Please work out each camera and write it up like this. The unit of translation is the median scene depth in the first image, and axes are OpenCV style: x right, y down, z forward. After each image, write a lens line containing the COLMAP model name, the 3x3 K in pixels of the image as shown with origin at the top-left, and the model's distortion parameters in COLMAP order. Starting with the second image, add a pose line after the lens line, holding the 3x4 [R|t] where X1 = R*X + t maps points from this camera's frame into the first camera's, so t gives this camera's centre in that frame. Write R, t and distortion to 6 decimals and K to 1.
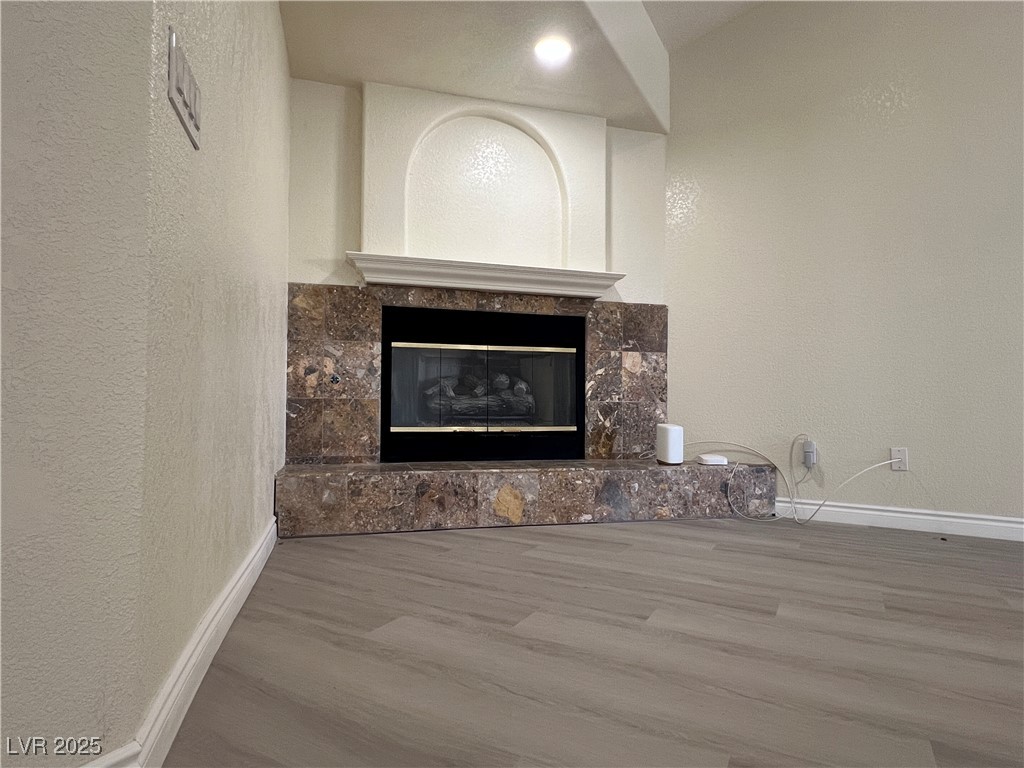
lens RADIAL K [[593.6, 0, 512.0], [0, 593.6, 384.0], [0, 0, 1]] dist [-0.002197, -0.000788]
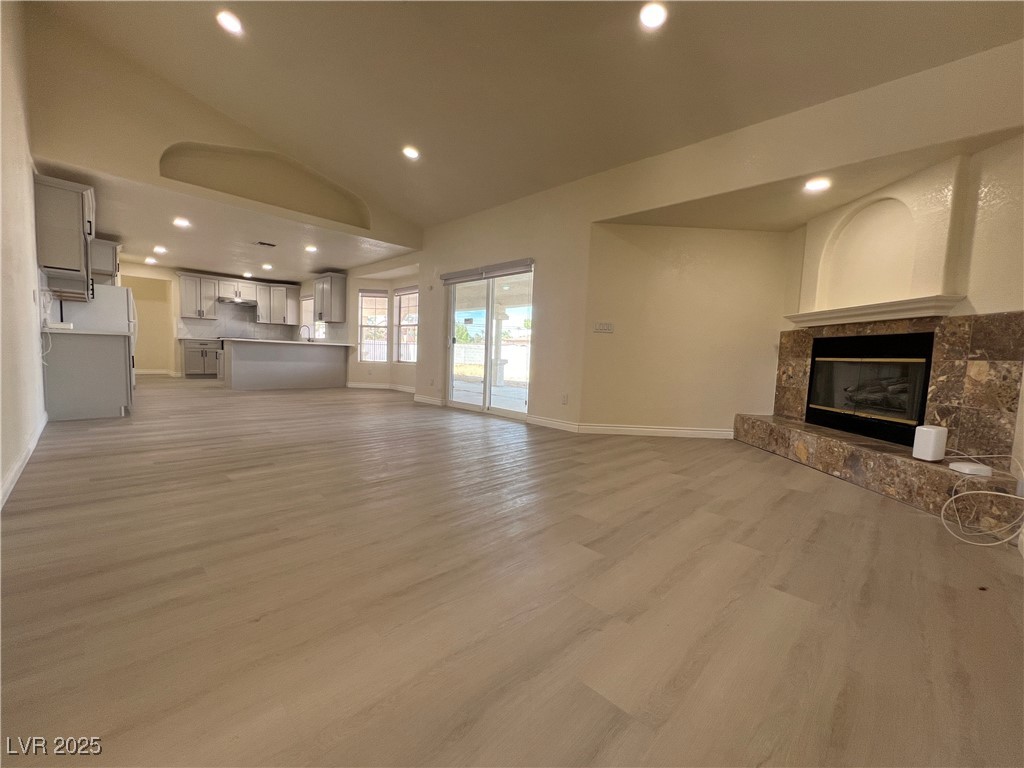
lens RADIAL K [[418.0, 0, 512.0], [0, 418.0, 384.0], [0, 0, 1]] dist [0.001003, 0.000235]
pose [[-0.260010, 0.046747, -0.964474, 1.218257], [-0.017030, 0.998450, 0.052985, -0.040911], [0.965456, 0.030201, -0.258811, 0.418822]]
